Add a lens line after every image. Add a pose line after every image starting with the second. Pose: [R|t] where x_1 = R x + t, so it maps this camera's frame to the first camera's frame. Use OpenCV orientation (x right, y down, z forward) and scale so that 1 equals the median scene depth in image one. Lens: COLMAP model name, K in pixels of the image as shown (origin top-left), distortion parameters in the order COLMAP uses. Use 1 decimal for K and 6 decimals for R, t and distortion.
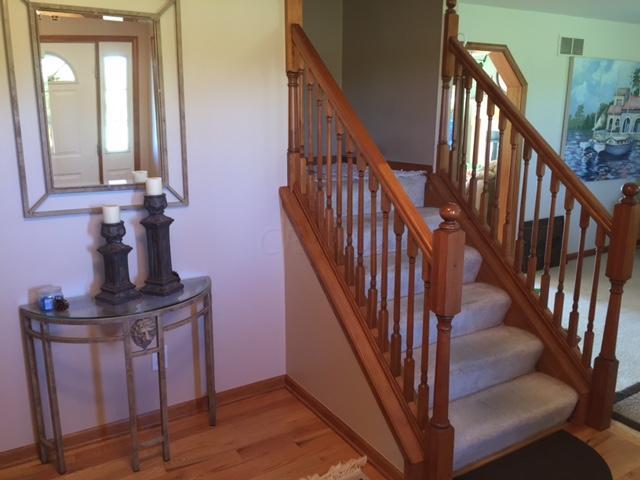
lens RADIAL K [[548.0, 0, 319.8], [0, 548.0, 239.2], [0, 0, 1]] dist [0.069661, -0.101387]
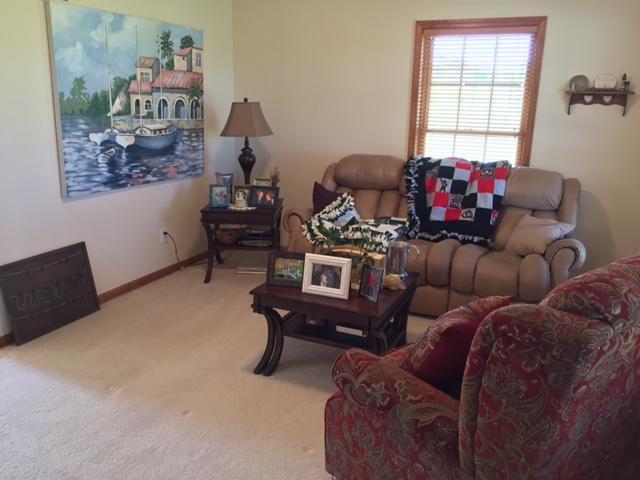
lens RADIAL K [[548.0, 0, 318.2], [0, 548.0, 239.2], [0, 0, 1]] dist [0.069661, -0.101387]
pose [[0.826316, -0.122621, 0.549697, 0.302600], [0.101263, 0.992452, 0.069166, -0.063086], [-0.554029, -0.001489, 0.832496, 0.270552]]
